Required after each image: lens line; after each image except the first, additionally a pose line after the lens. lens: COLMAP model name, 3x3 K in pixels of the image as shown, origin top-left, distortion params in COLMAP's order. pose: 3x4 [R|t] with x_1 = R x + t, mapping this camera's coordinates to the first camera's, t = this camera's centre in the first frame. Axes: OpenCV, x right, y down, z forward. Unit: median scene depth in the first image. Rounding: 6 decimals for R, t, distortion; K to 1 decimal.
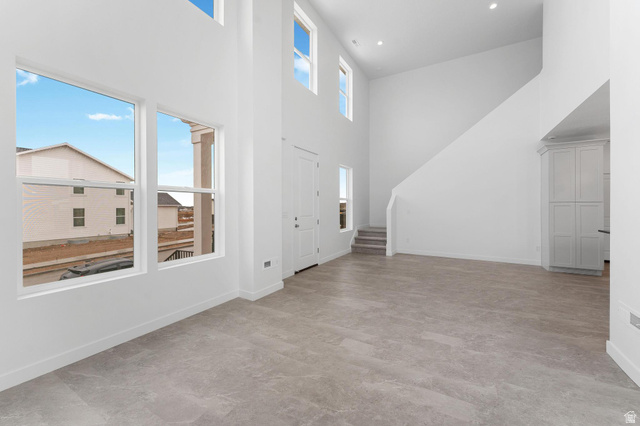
lens RADIAL K [[254.3, 0, 317.2], [0, 254.3, 207.3], [0, 0, 1]] dist [-0.000159, -0.000142]
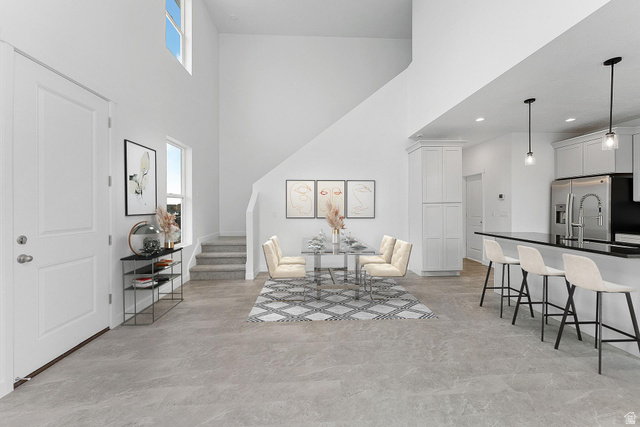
lens RADIAL K [[254.3, 0, 317.2], [0, 254.3, 207.8], [0, 0, 1]] dist [-0.000159, -0.000142]
pose [[0.838203, -0.000795, 0.545357, 0.112010], [0.002610, 0.999993, -0.002554, -0.001713], [-0.545351, 0.003564, 0.838200, 0.605136]]
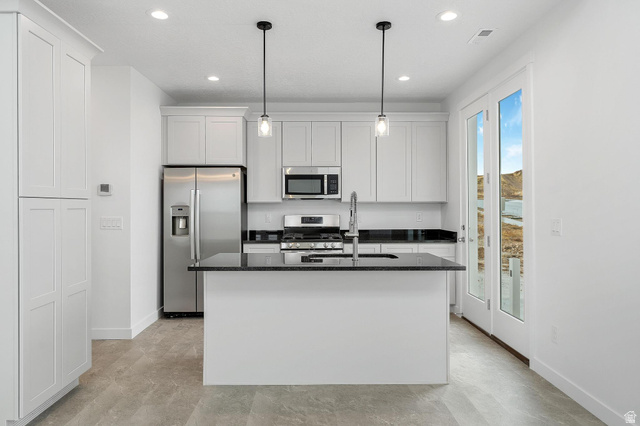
lens RADIAL K [[410.4, 0, 320.0], [0, 410.4, 213.0], [0, 0, 1]] dist [0.000784, -0.000262]
pose [[-0.525213, -0.005003, 0.850956, 0.486635], [0.006929, 0.999924, 0.010155, -0.005904], [-0.850943, 0.011230, -0.525138, 1.342600]]
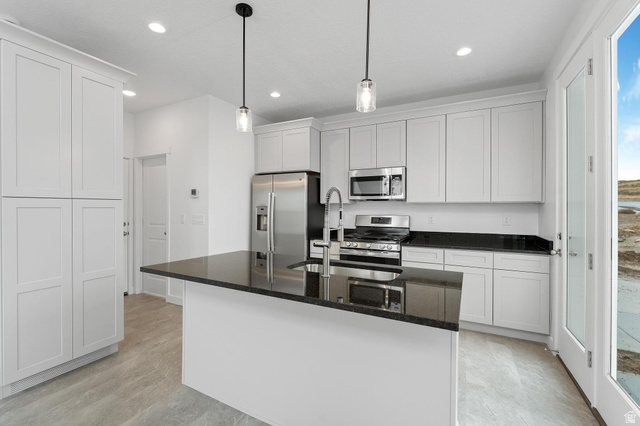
lens RADIAL K [[280.8, 0, 320.0], [0, 280.8, 213.0], [0, 0, 1]] dist [-0.000534, -0.000120]
pose [[-0.055304, -0.011289, 0.998406, 0.739849], [-0.001594, 0.999936, 0.011218, -0.004468], [-0.998468, -0.000971, -0.055319, 0.849163]]
